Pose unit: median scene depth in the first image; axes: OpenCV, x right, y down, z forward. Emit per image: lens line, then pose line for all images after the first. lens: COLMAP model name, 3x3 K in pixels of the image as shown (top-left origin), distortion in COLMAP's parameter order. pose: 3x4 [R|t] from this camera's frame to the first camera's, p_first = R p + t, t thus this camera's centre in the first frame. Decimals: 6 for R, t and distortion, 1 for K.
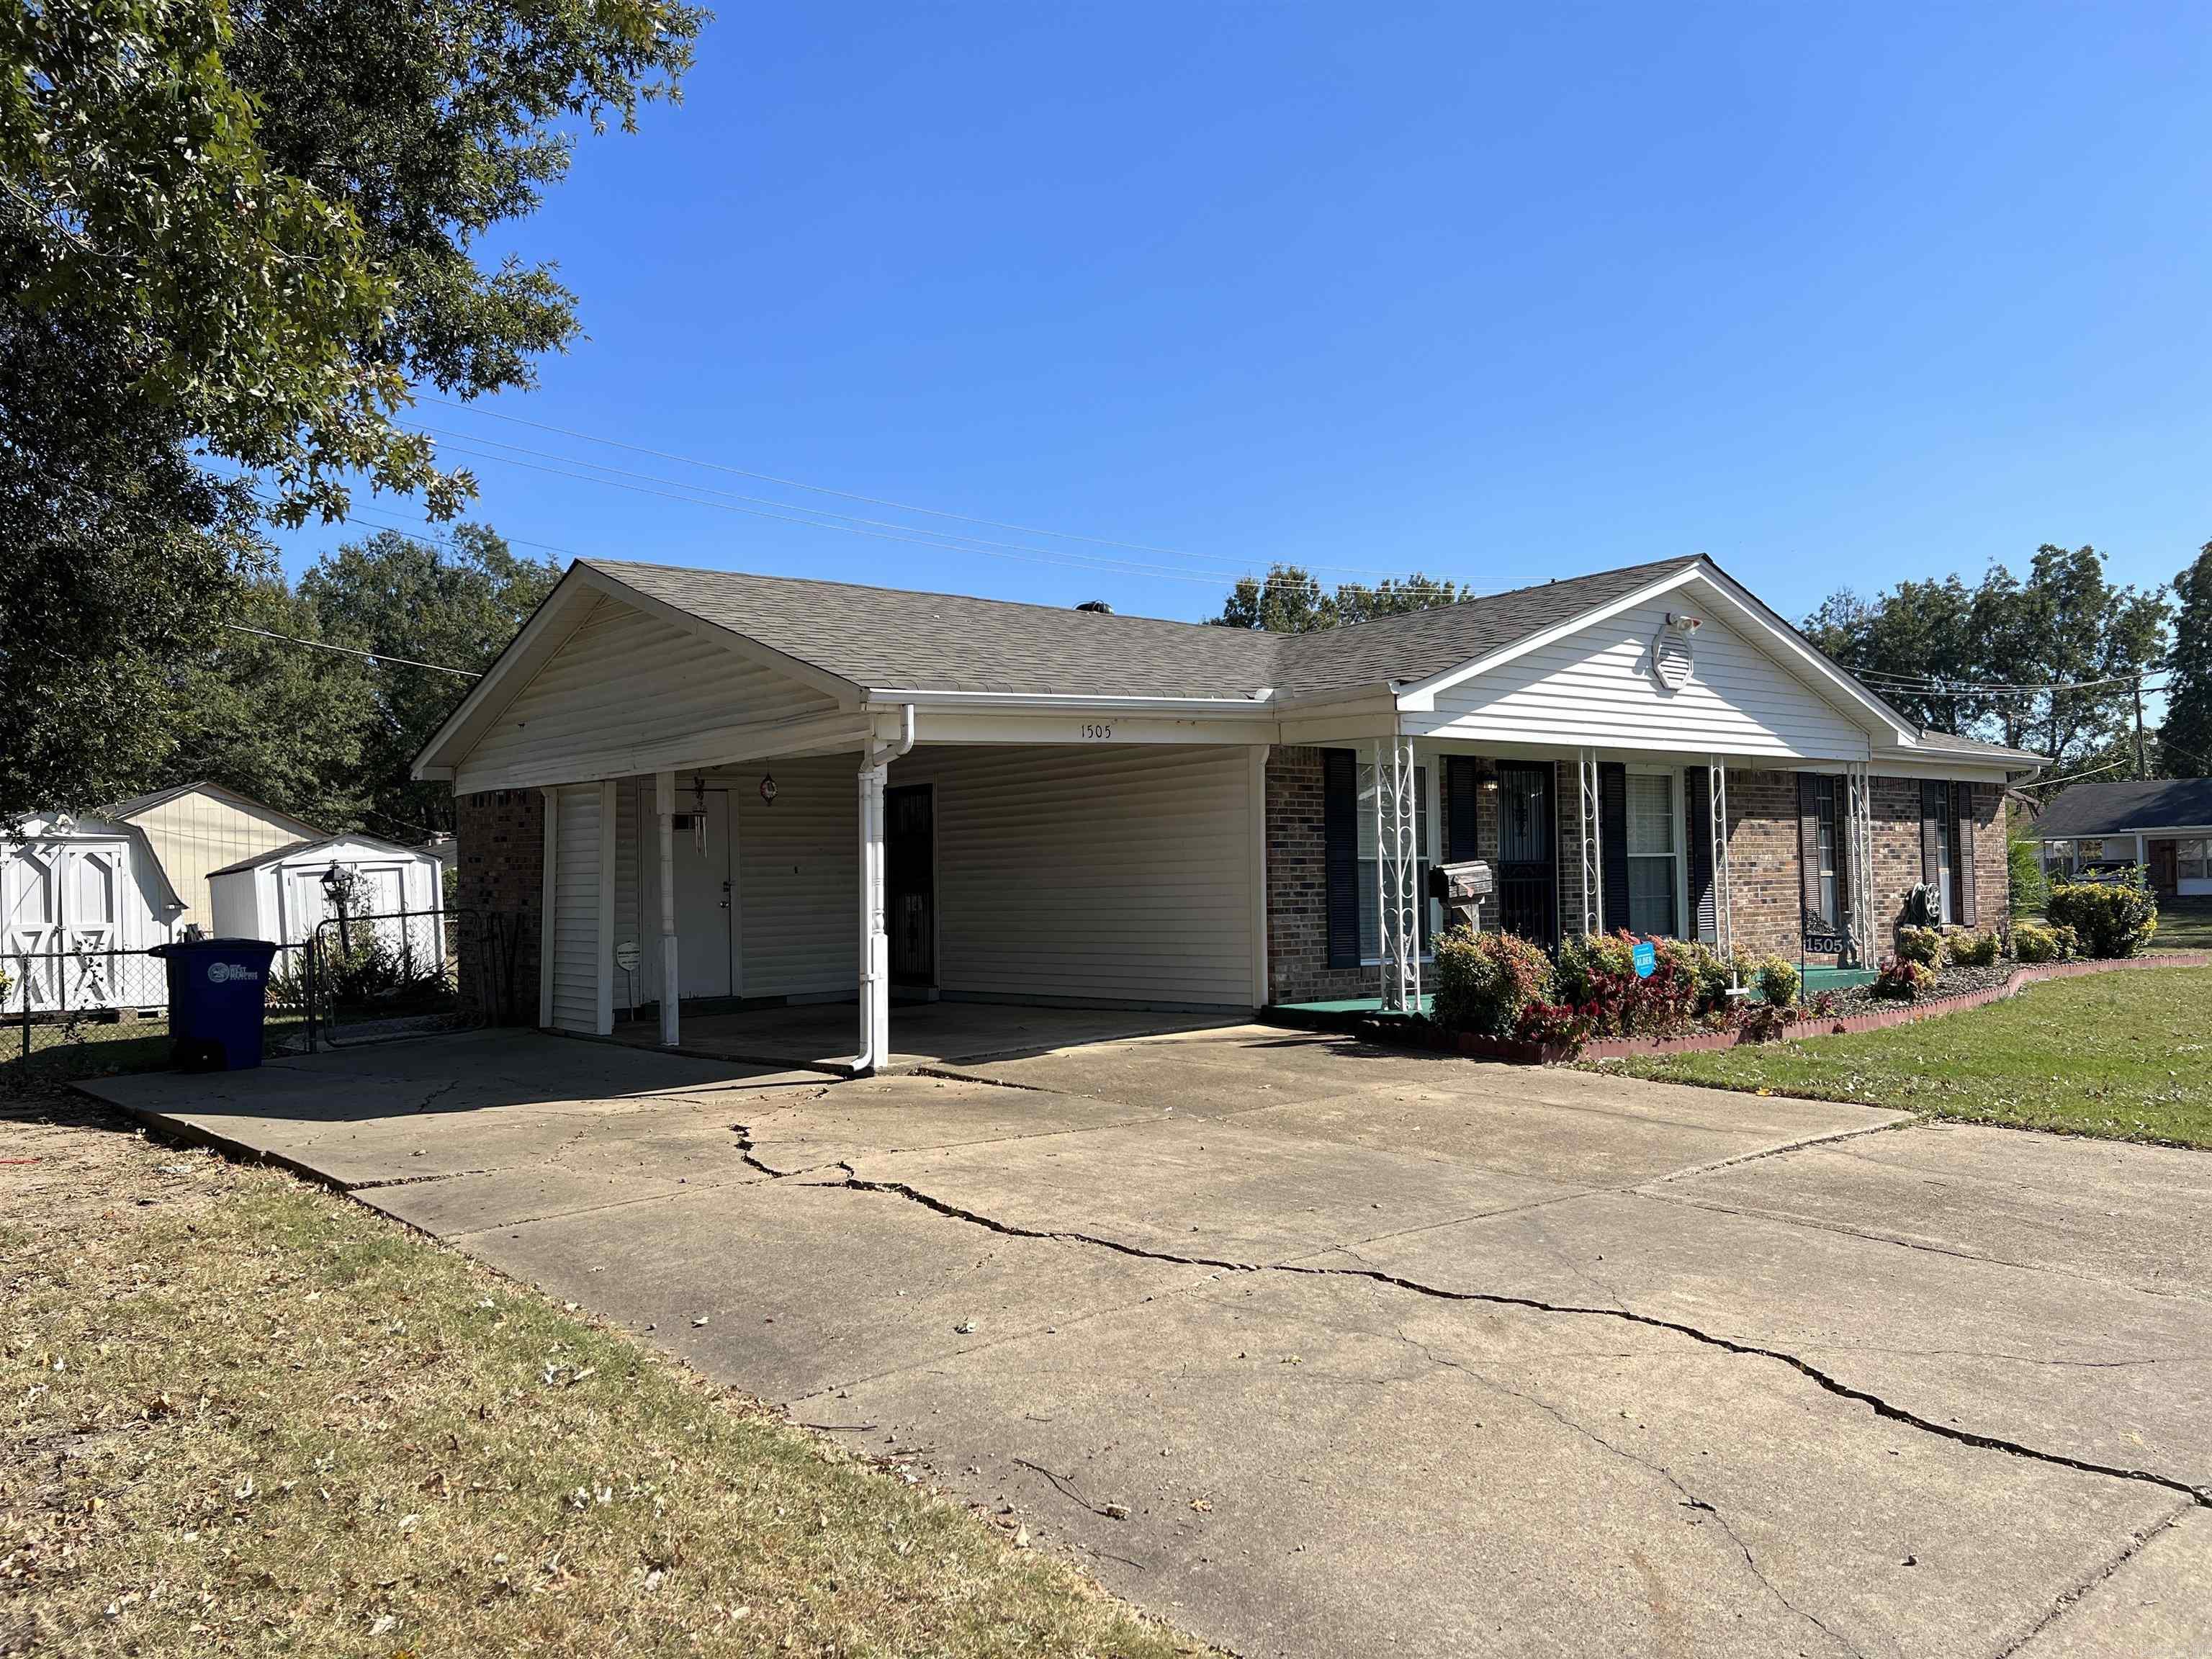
lens RADIAL K [[1668.4, 0, 1074.7], [0, 1668.4, 861.0], [0, 0, 1]] dist [0.019784, -0.008195]
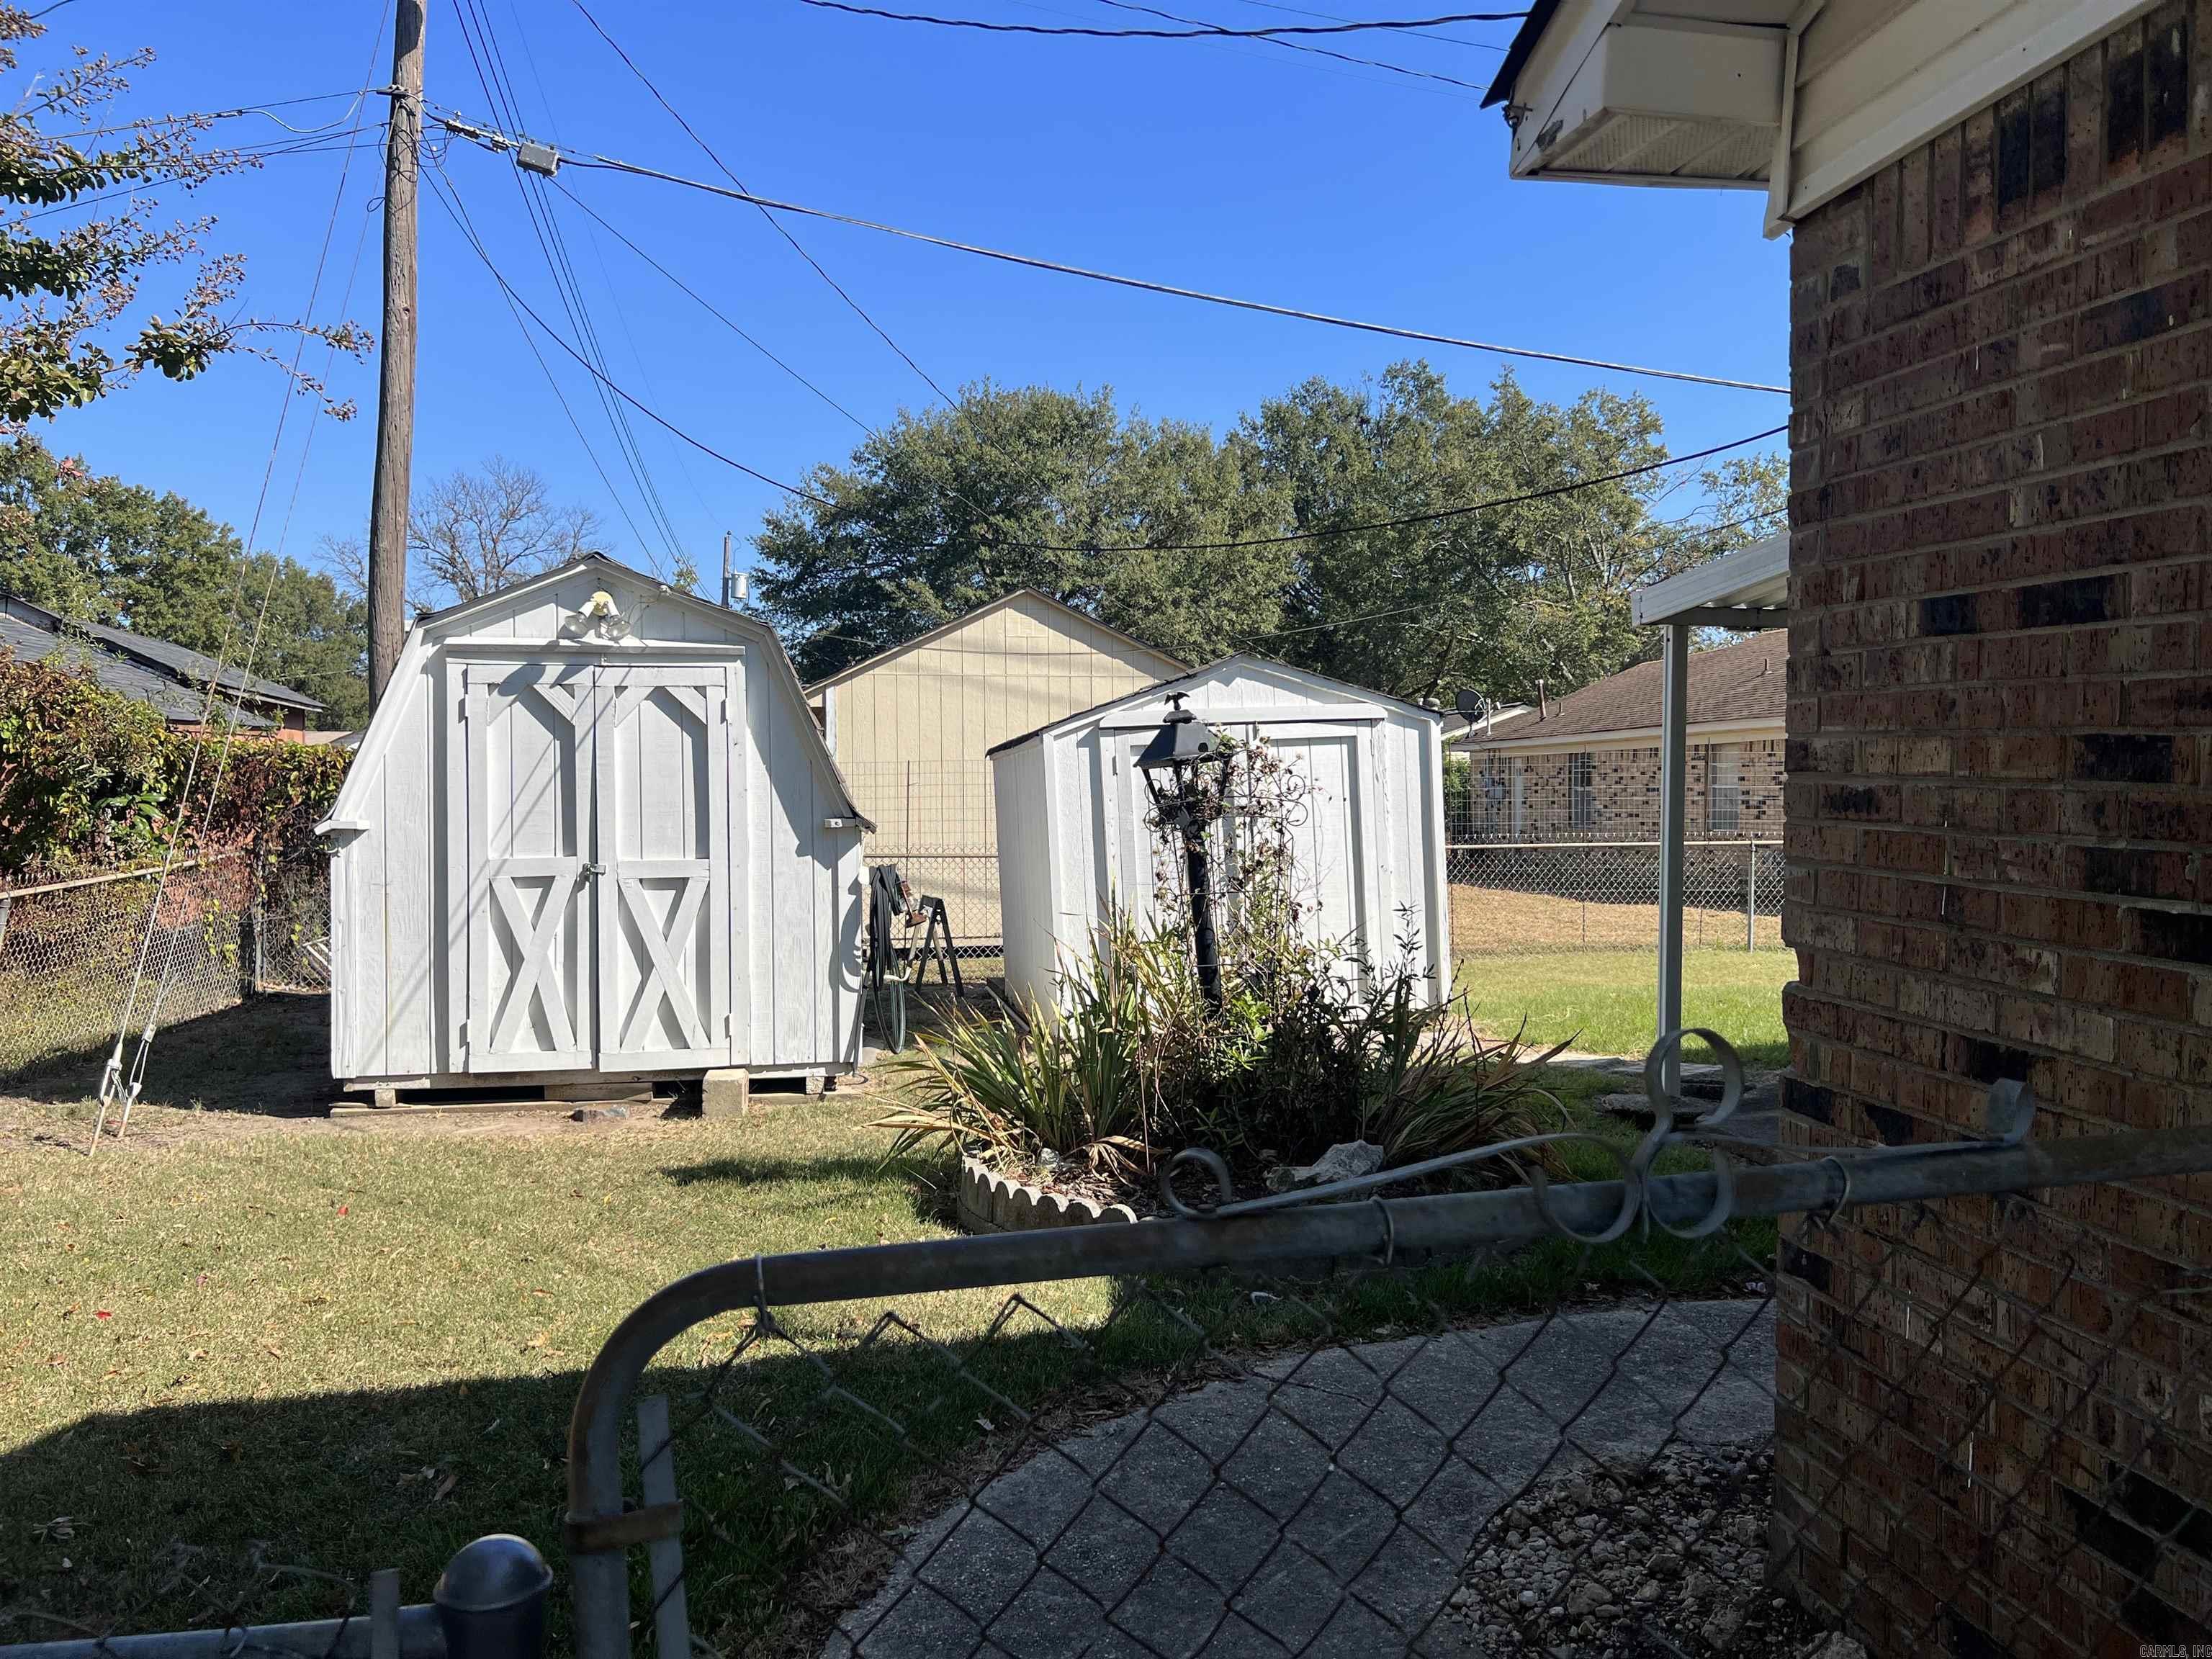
lens RADIAL K [[1656.1, 0, 1118.1], [0, 1656.1, 817.6], [0, 0, 1]] dist [0.201373, -0.553716]
pose [[0.877528, 0.027558, -0.478732, -0.382475], [-0.009112, 0.999125, 0.040813, 0.012142], [0.479438, -0.031452, 0.877012, 0.909373]]
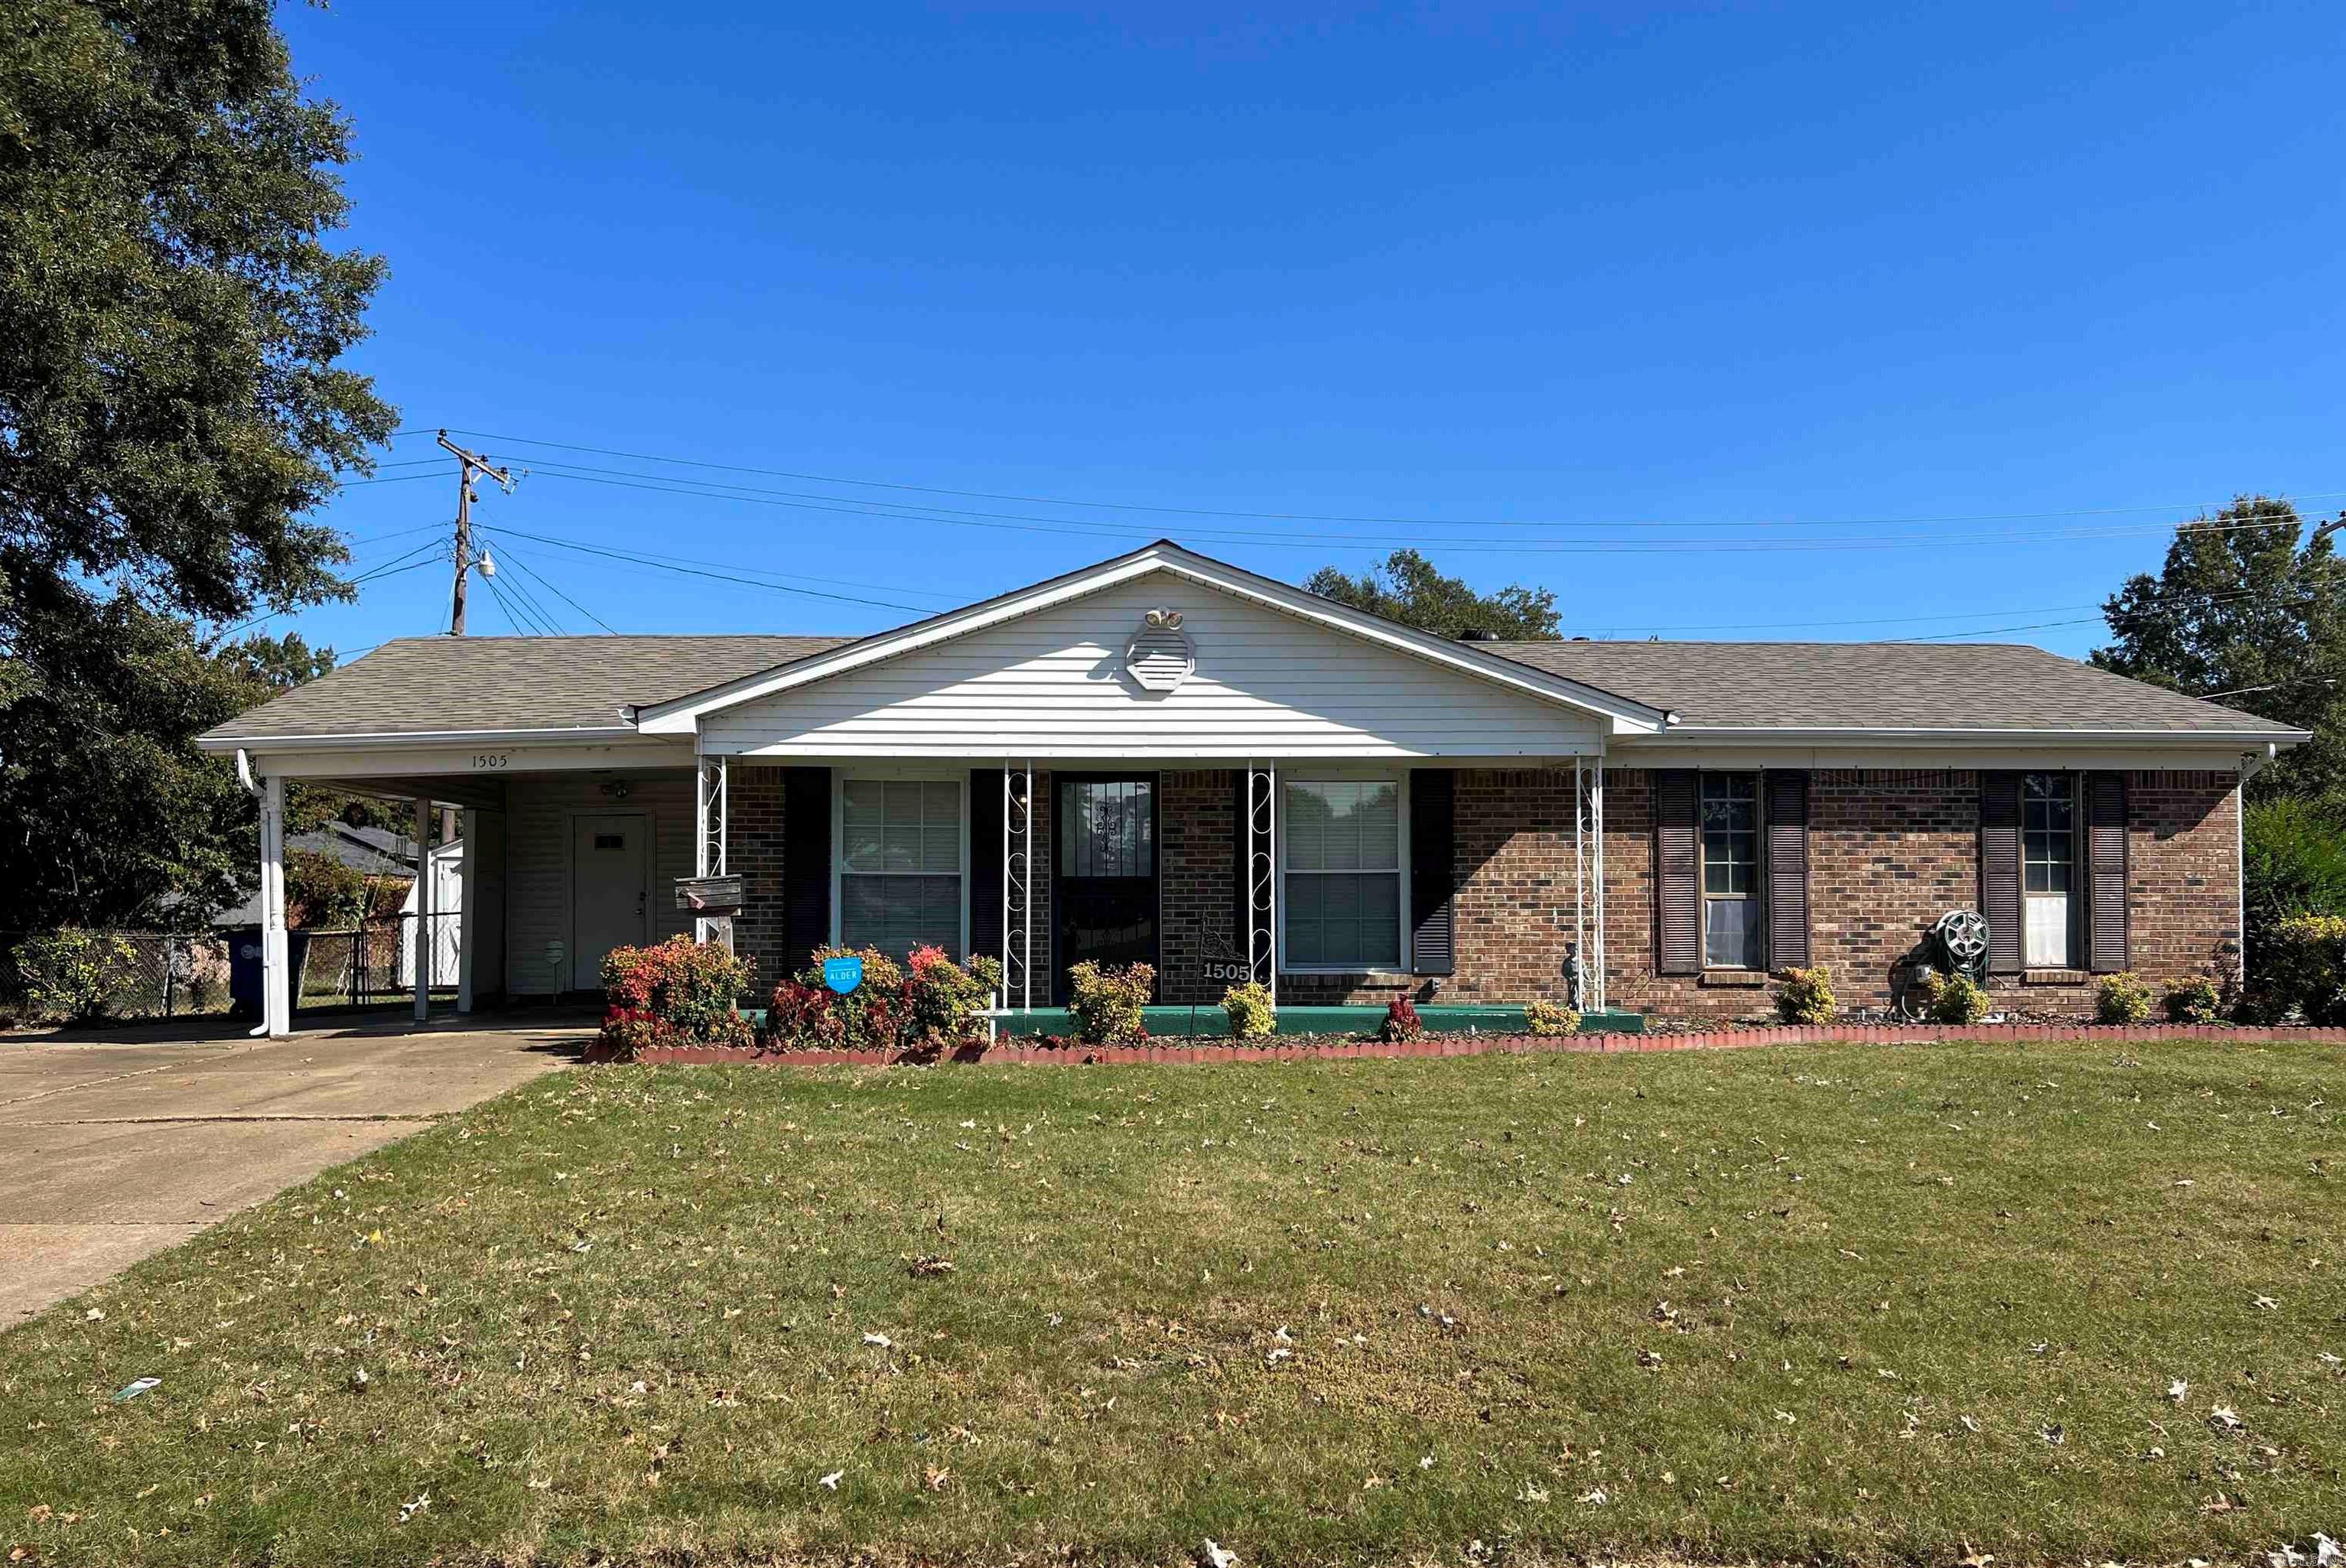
lens RADIAL K [[1793.7, 0, 1170.7], [0, 1793.7, 884.5], [0, 0, 1]] dist [0.136987, -0.235100]
pose [[0.826436, 0.003437, -0.563021, 0.851590], [-0.003991, 0.999992, 0.000247, 0.003641], [0.563017, 0.002043, 0.826443, 0.171717]]
